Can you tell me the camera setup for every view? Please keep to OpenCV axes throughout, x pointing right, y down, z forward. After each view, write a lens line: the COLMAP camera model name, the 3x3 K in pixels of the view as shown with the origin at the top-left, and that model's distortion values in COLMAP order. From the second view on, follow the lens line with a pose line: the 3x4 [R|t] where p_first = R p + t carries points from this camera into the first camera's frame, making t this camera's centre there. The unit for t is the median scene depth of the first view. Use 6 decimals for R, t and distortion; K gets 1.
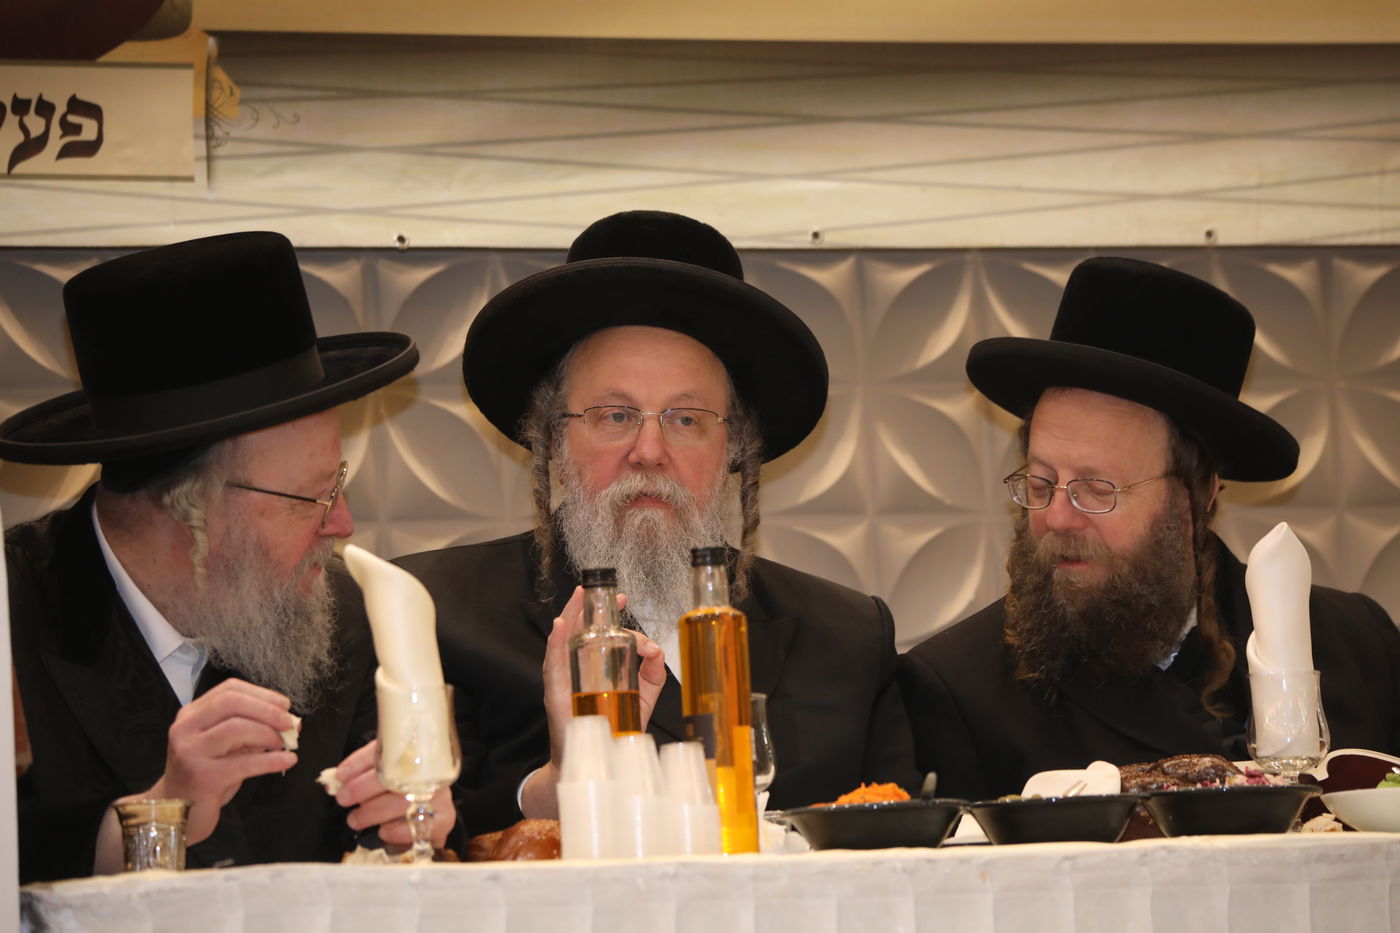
lens RADIAL K [[8395.7, 0, 744.3], [0, 8395.7, 463.6], [0, 0, 1]] dist [2.288806, -12.296159]
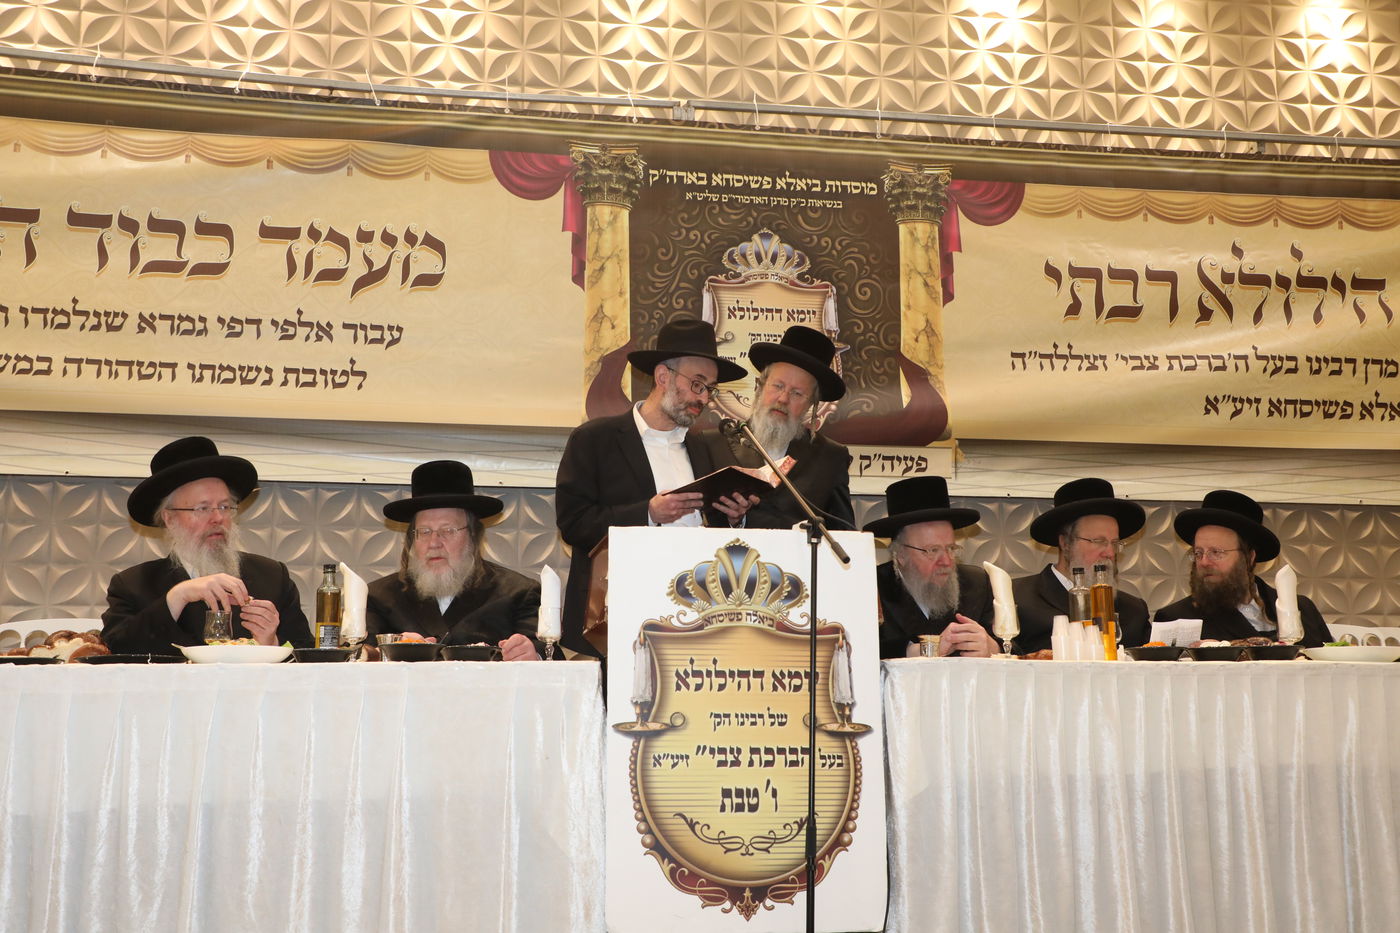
lens RADIAL K [[1519.8, 0, 698.8], [0, 1519.8, 490.2], [0, 0, 1]] dist [0.137719, -0.107177]
pose [[0.968602, 0.000189, -0.248618, -0.005902], [-0.018501, 0.997282, -0.071319, 0.021745], [0.247929, 0.073679, 0.965972, 0.329226]]
